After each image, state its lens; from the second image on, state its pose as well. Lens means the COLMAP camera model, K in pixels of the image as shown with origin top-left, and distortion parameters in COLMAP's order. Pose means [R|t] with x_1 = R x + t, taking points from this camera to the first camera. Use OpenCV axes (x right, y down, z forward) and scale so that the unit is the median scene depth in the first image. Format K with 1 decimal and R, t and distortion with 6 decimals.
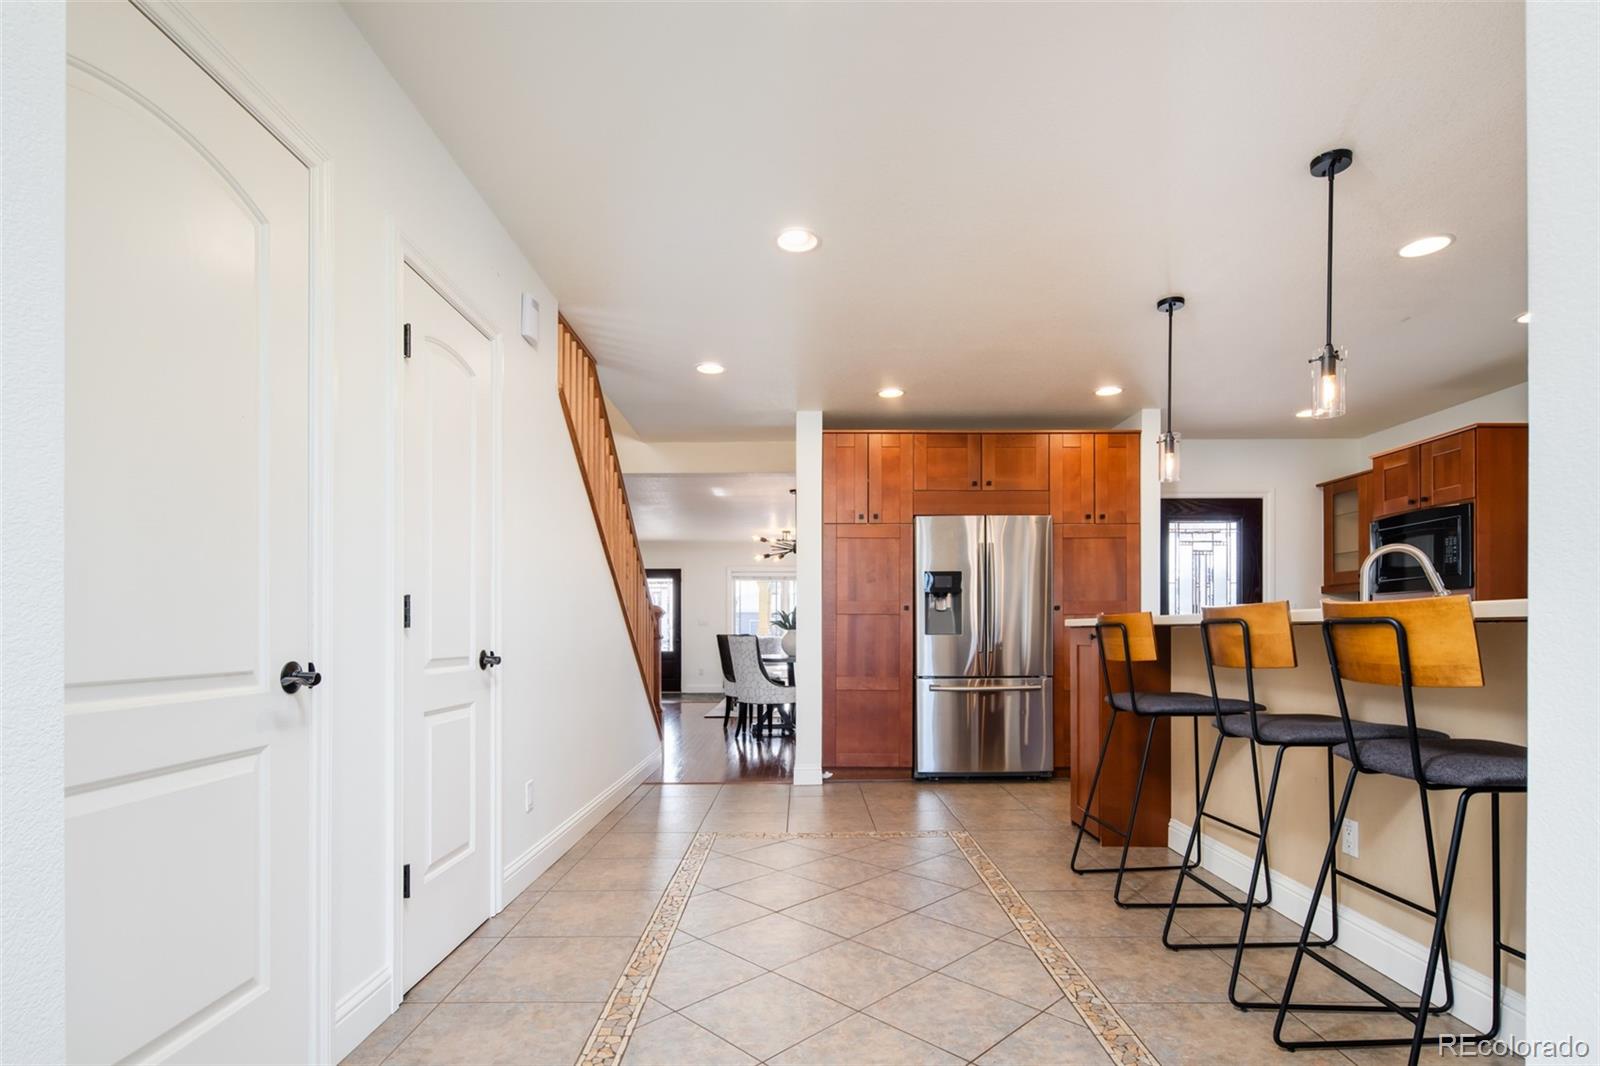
lens RADIAL K [[779.1, 0, 796.2], [0, 779.1, 625.6], [0, 0, 1]] dist [0.000321, -0.000391]
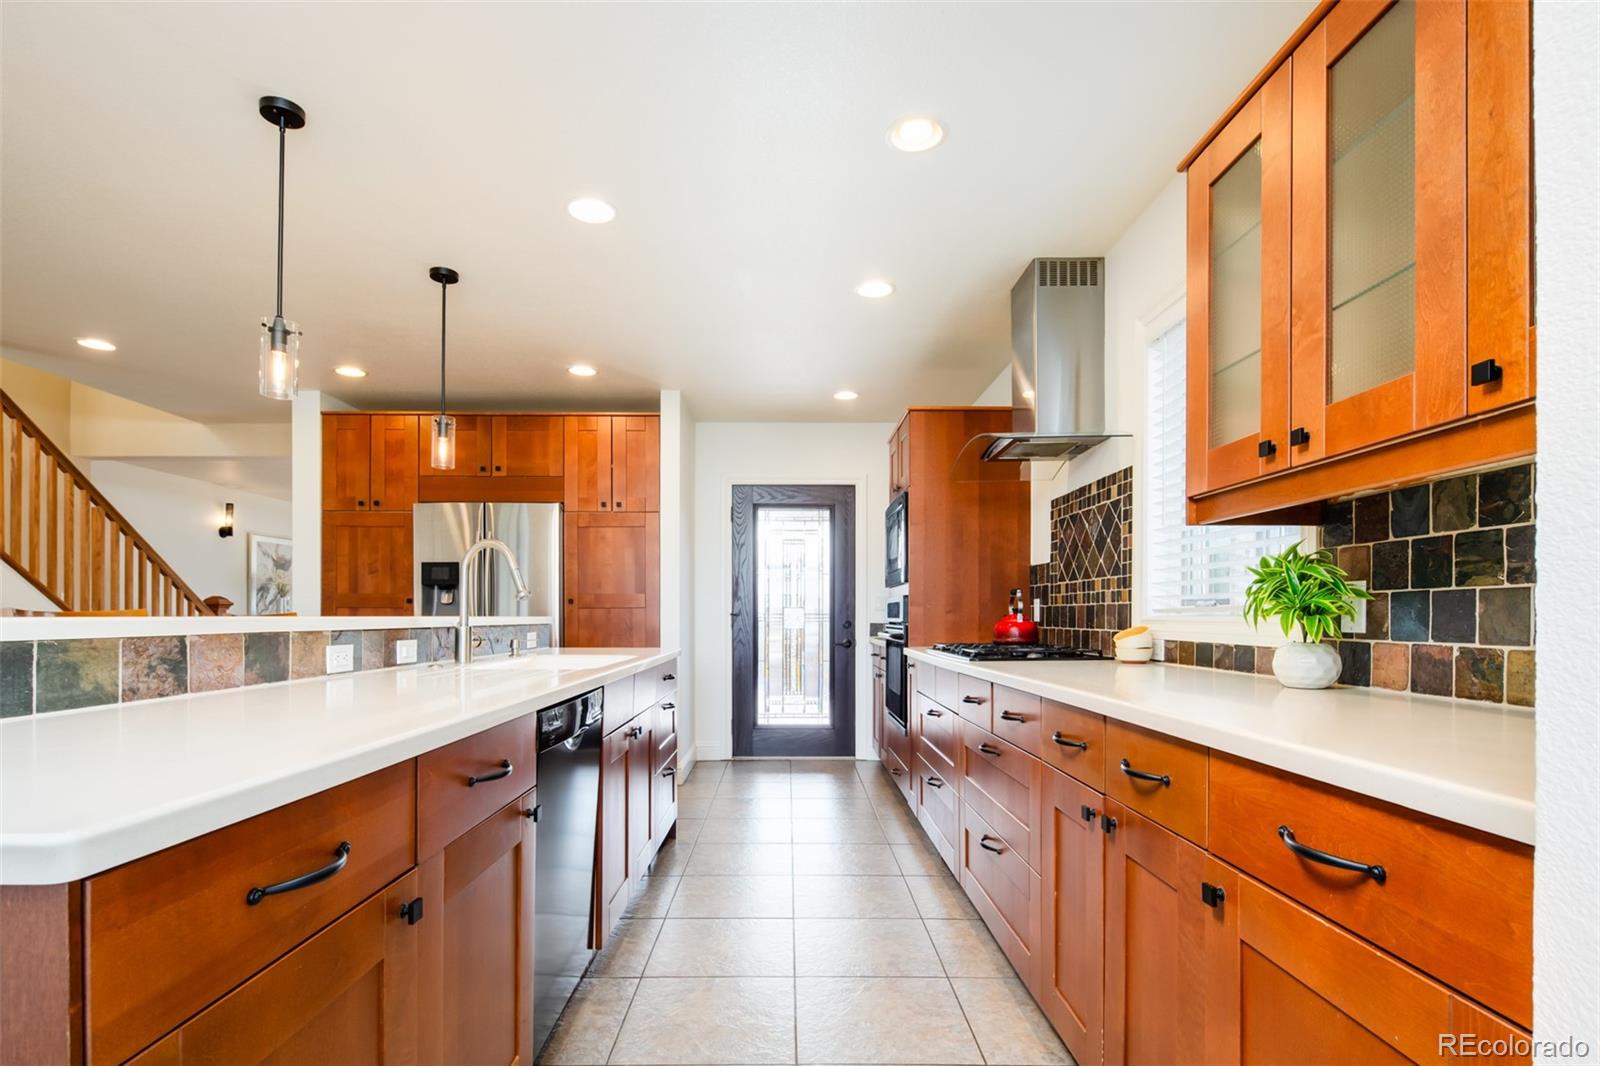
lens RADIAL K [[792.1, 0, 792.6], [0, 792.1, 619.3], [0, 0, 1]] dist [0.001205, -0.000697]
pose [[0.999955, 0.001858, 0.009333, 0.593304], [-0.001955, 0.999945, 0.010334, -0.011330], [-0.009314, -0.010351, 0.999903, 0.039808]]
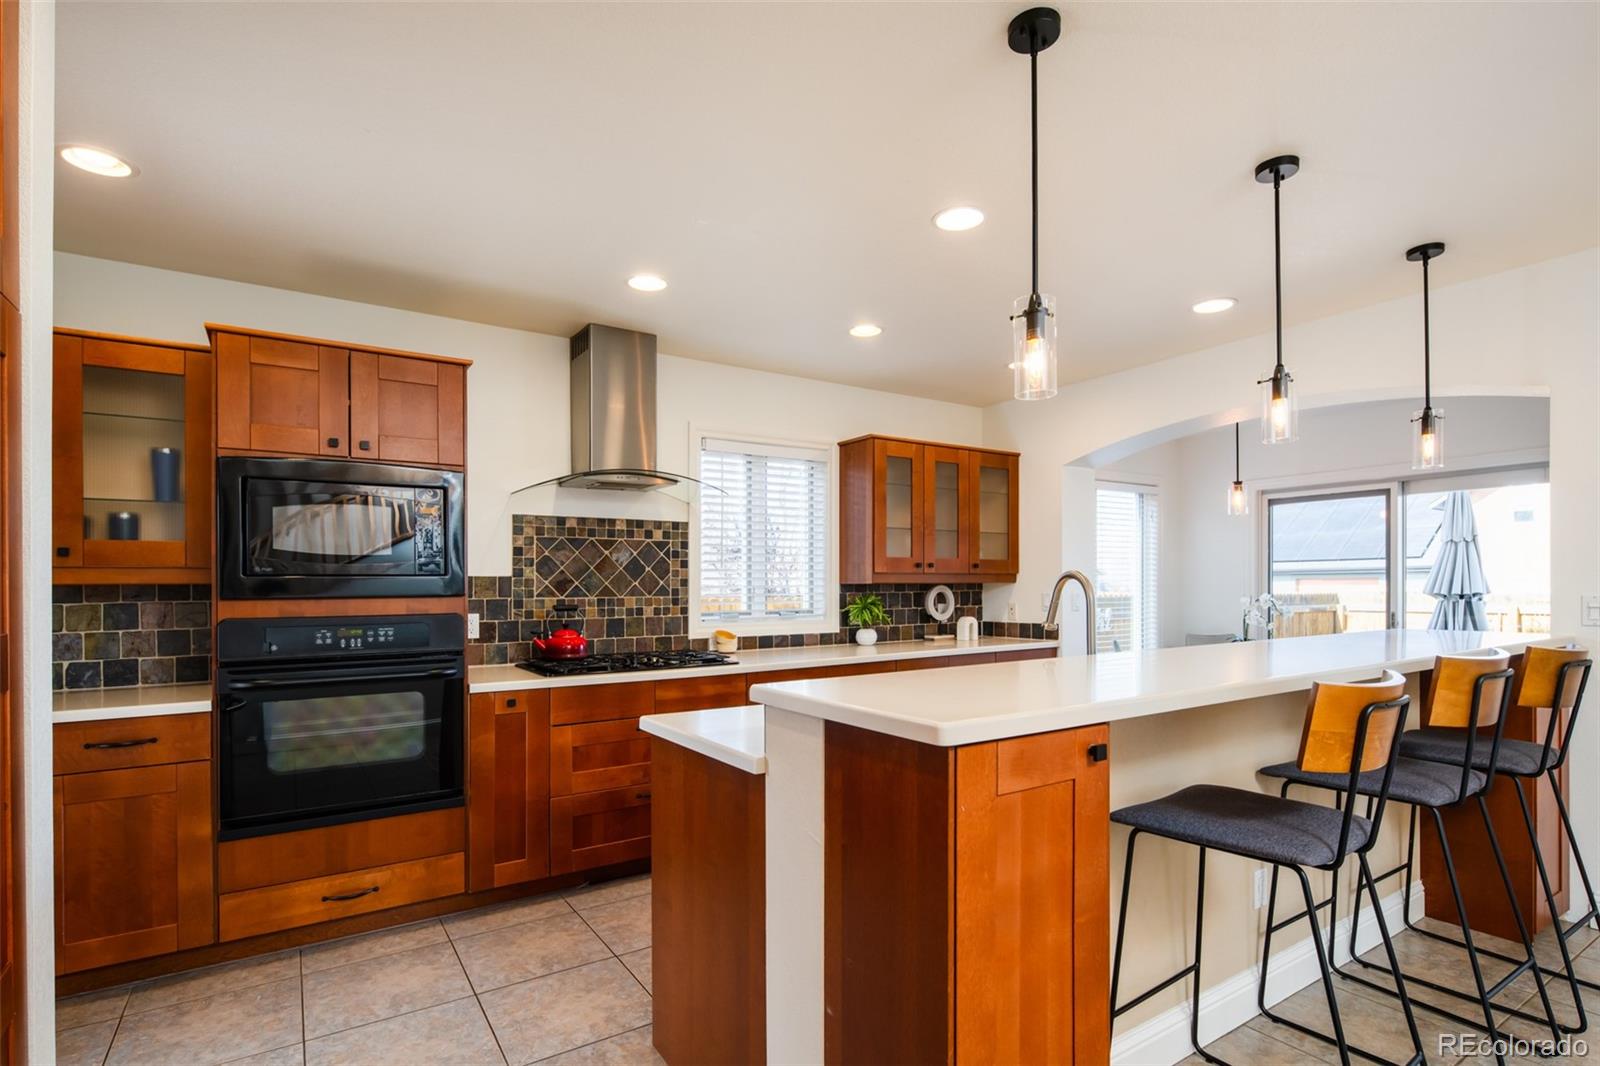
lens RADIAL K [[782.2, 0, 795.8], [0, 782.2, 590.3], [0, 0, 1]] dist [0.001681, 0.000081]
pose [[-0.548215, -0.000072, 0.836337, 0.104601], [0.001956, 0.999997, 0.001368, -0.044433], [-0.836335, 0.002386, -0.548214, 0.935257]]
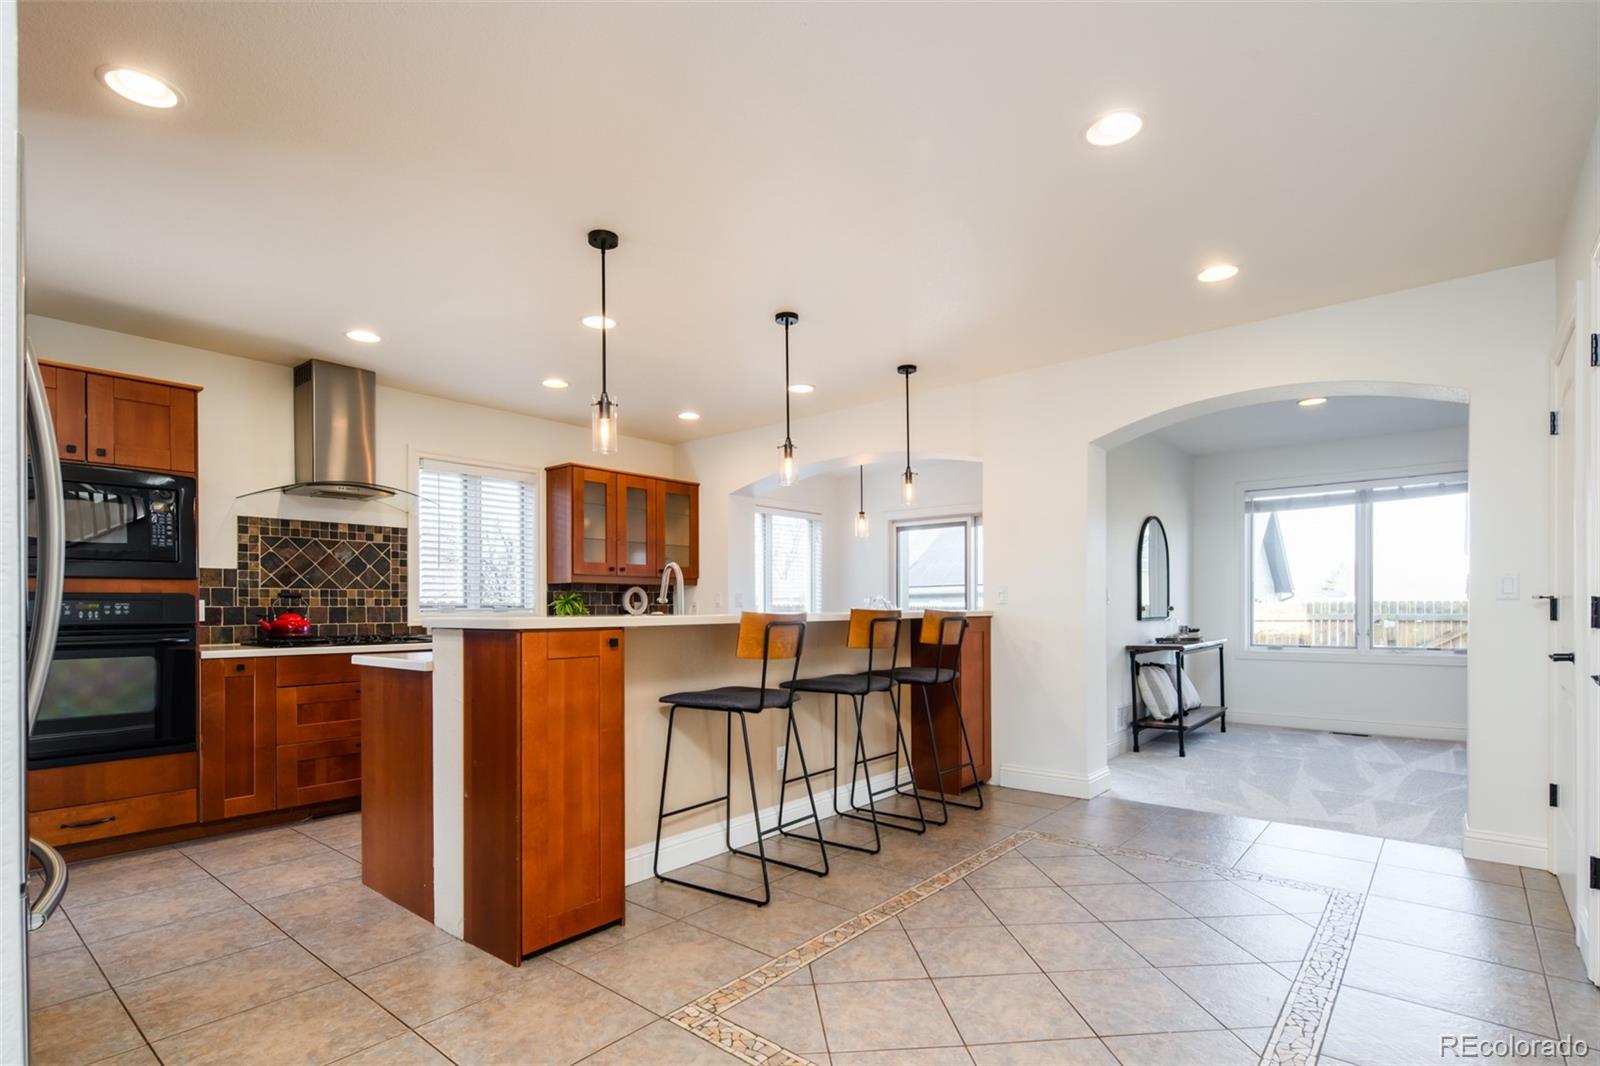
lens RADIAL K [[777.9, 0, 799.7], [0, 777.9, 614.6], [0, 0, 1]] dist [0.000856, -0.001962]
pose [[-0.769637, 0.001593, 0.638480, -0.143146], [0.004146, 0.999988, 0.002502, -0.007975], [-0.638468, 0.004573, -0.769634, 1.014862]]
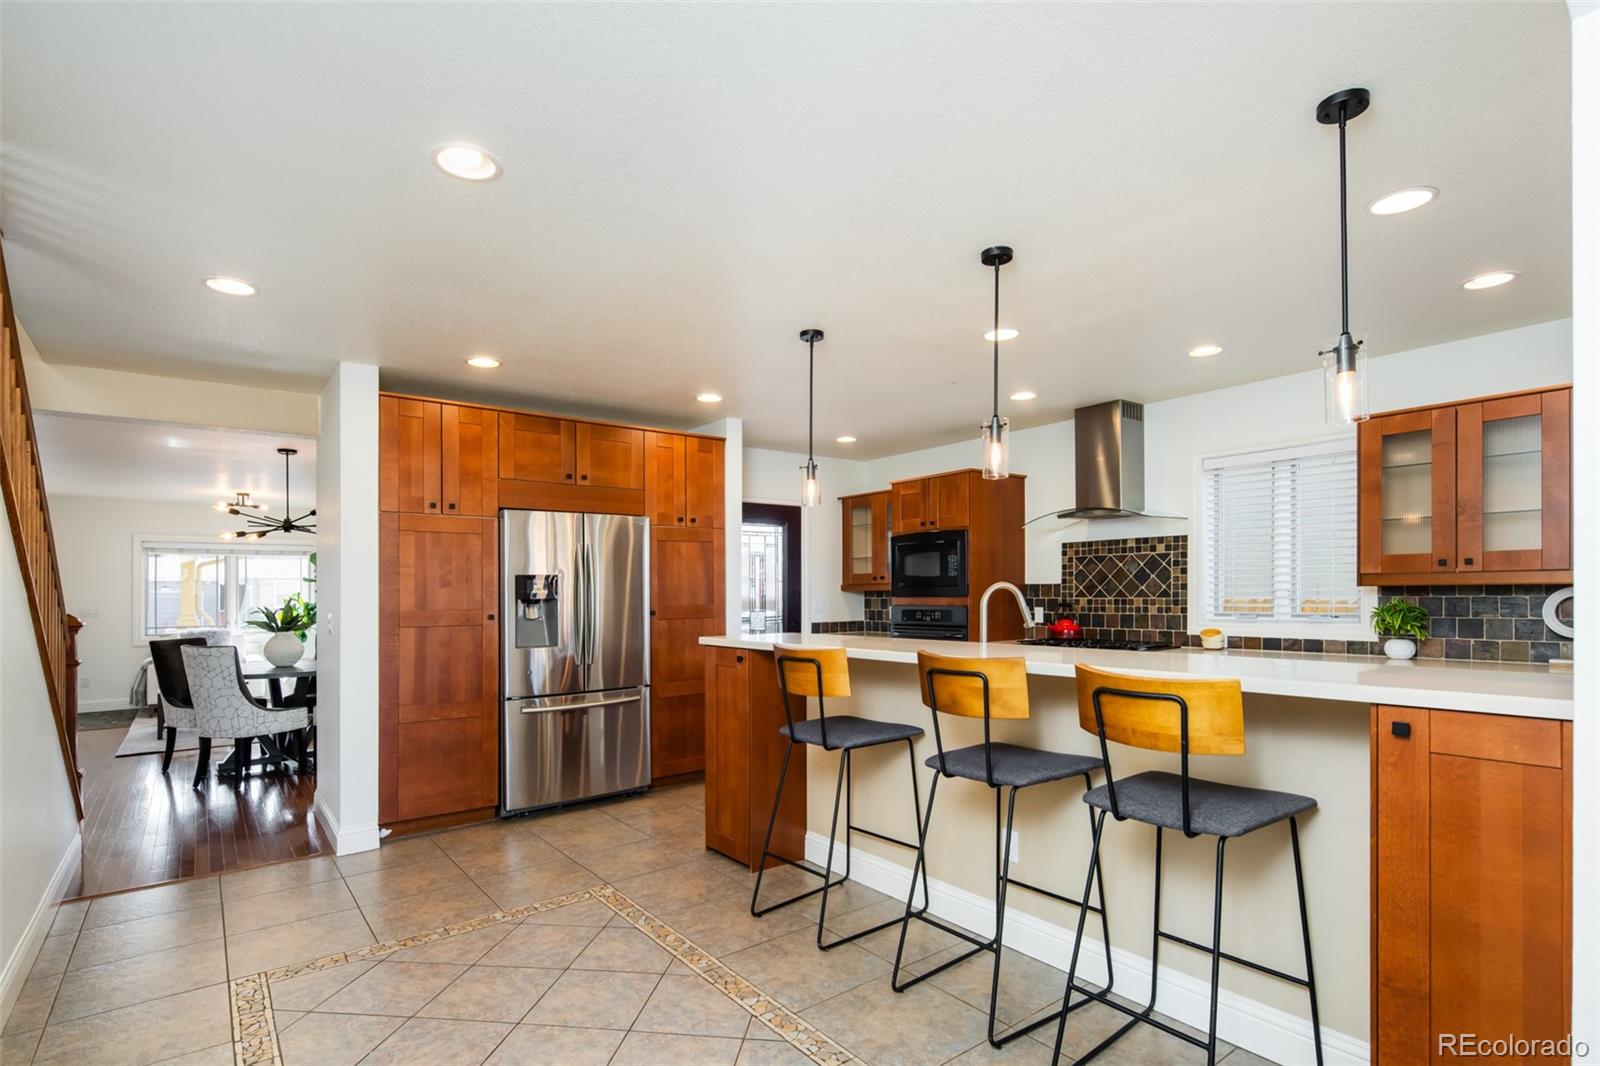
lens RADIAL K [[782.2, 0, 795.8], [0, 782.2, 590.3], [0, 0, 1]] dist [0.001681, 0.000081]
pose [[0.791854, -0.005369, 0.610687, -0.113648], [0.006081, 0.999981, 0.000906, -0.050633], [-0.610681, 0.002996, 0.791871, 0.129429]]
